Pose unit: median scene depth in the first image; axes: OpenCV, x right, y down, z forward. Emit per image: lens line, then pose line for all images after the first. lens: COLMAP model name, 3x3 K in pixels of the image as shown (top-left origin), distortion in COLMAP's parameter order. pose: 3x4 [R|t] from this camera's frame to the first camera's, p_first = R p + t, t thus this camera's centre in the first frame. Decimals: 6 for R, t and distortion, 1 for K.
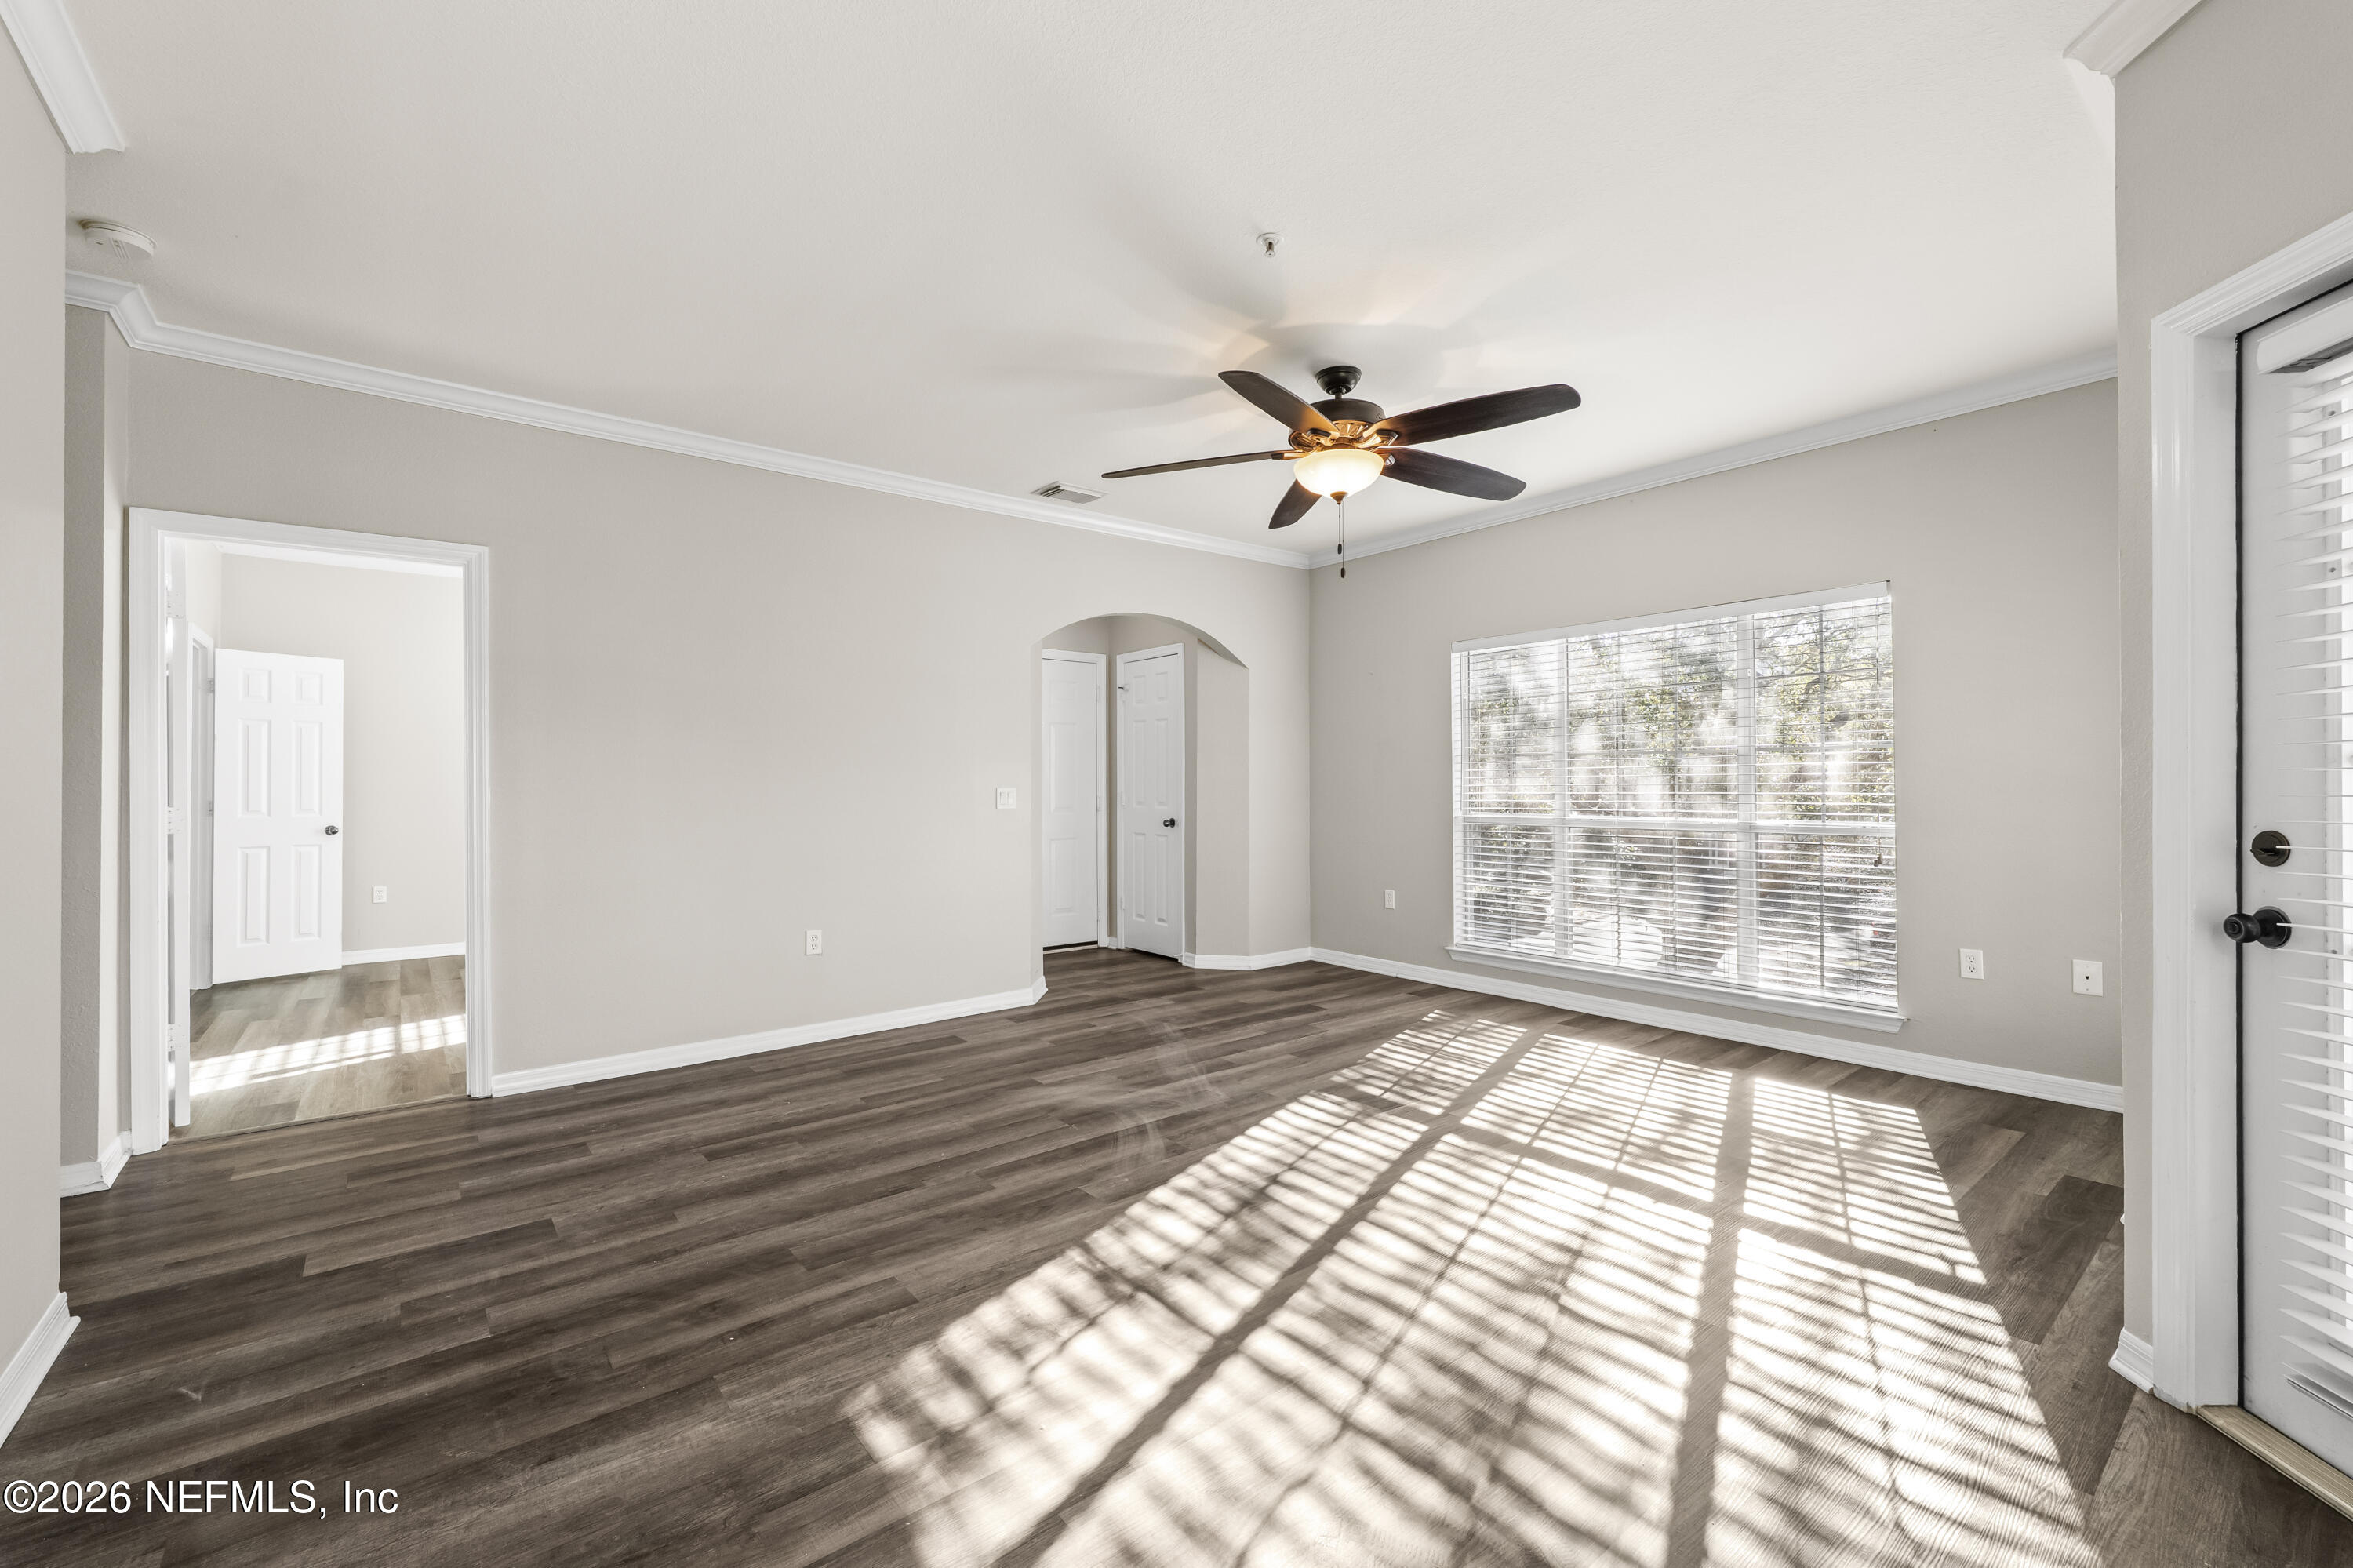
lens RADIAL K [[956.8, 0, 1177.1], [0, 956.8, 778.0], [0, 0, 1]] dist [0.005571, -0.000080]
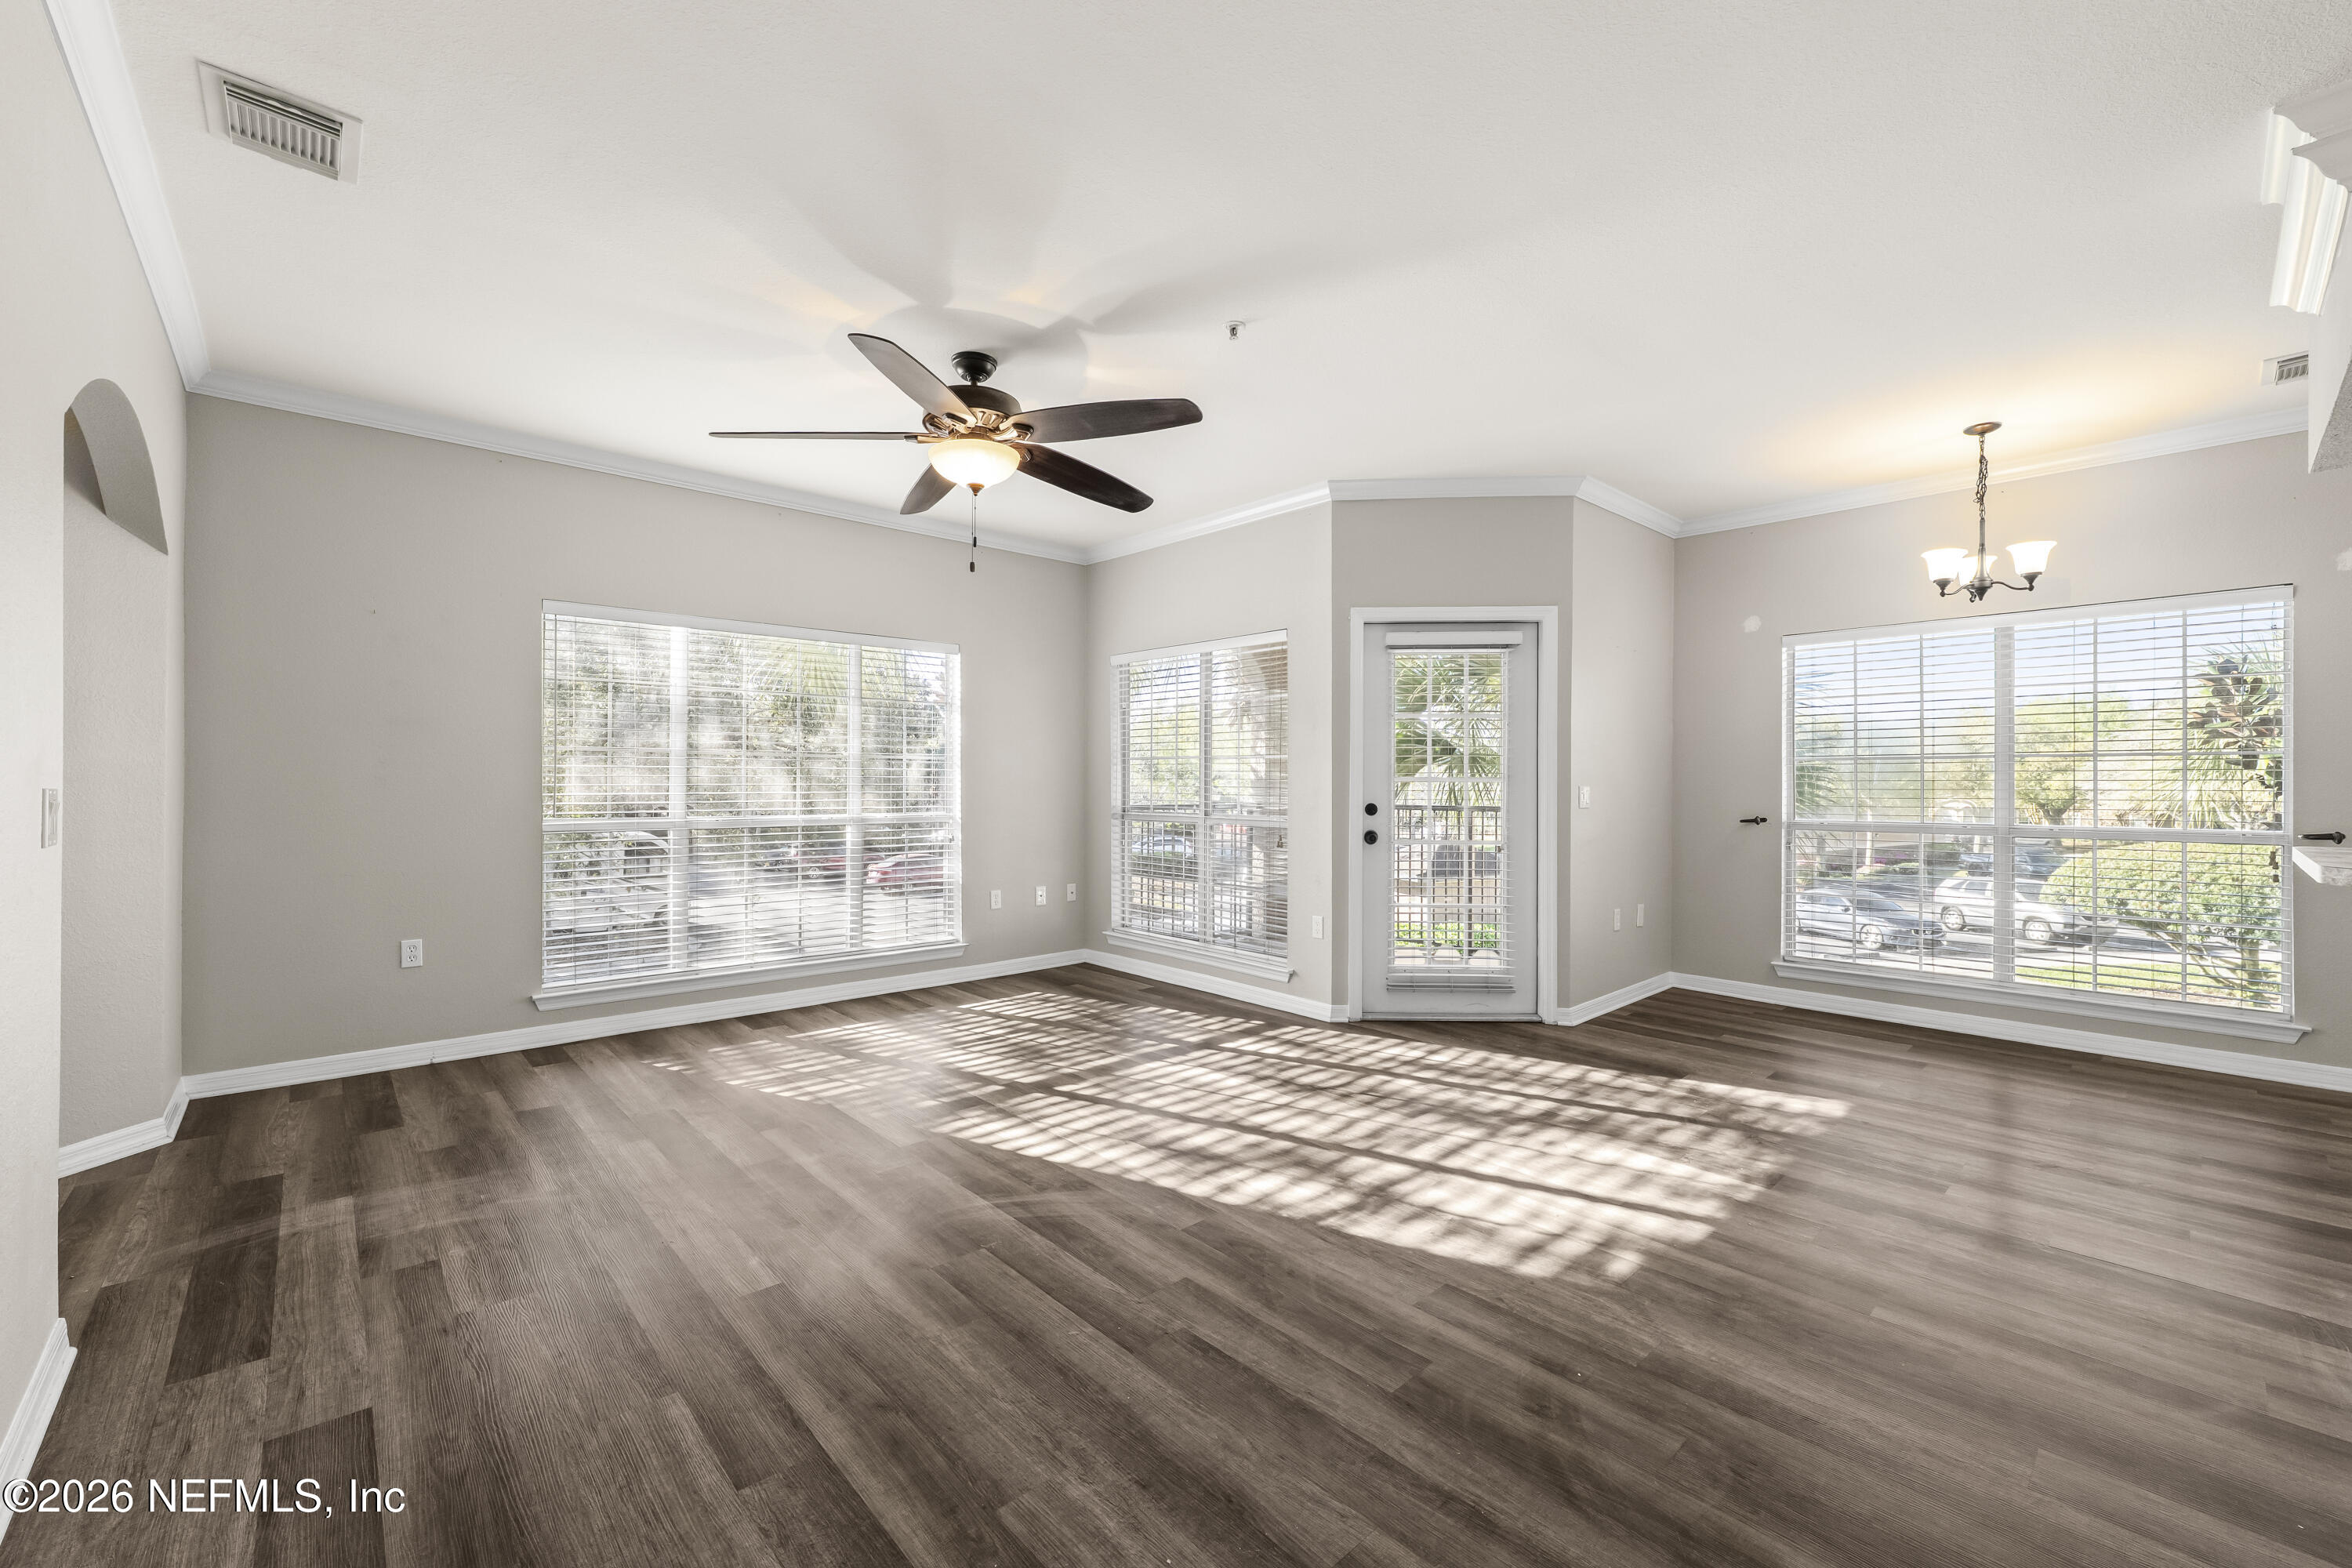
lens RADIAL K [[962.9, 0, 1169.5], [0, 962.9, 777.7], [0, 0, 1]] dist [-0.001073, -0.000062]
pose [[-0.052692, 0.009063, 0.998570, -1.045026], [-0.010279, 0.999901, -0.009617, 0.008587], [-0.998558, -0.010771, -0.052594, 1.095958]]
